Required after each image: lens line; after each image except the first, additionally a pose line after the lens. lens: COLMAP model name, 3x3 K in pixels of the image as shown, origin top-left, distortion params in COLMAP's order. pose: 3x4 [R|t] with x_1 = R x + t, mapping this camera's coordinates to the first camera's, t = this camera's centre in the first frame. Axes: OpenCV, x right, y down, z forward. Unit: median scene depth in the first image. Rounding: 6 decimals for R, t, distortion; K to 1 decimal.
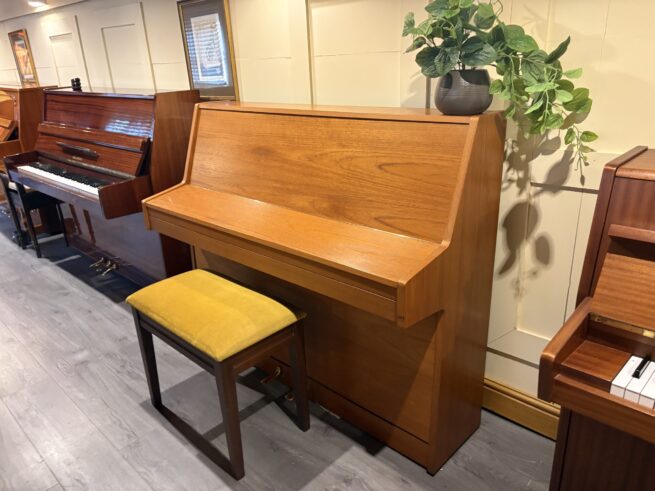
lens RADIAL K [[494.4, 0, 325.6], [0, 494.4, 249.3], [0, 0, 1]] dist [0.071464, -0.072538]
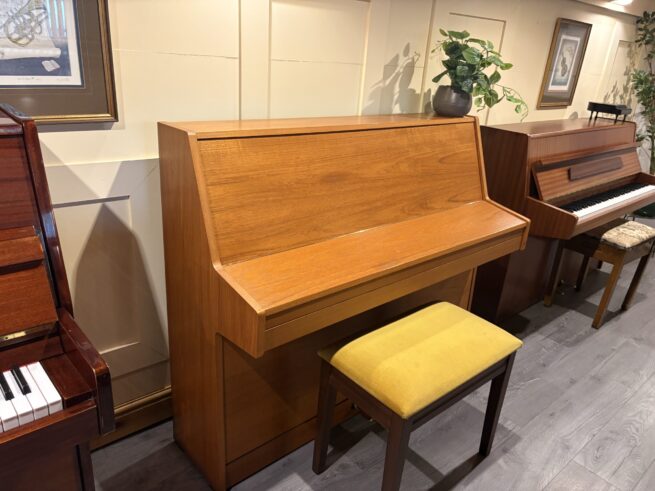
lens RADIAL K [[494.4, 0, 325.6], [0, 494.4, 249.3], [0, 0, 1]] dist [0.071464, -0.072538]
pose [[0.083119, -0.328864, 0.940712, -1.008424], [0.280811, 0.913456, 0.294524, -0.355784], [-0.956157, 0.239682, 0.168274, 0.951246]]
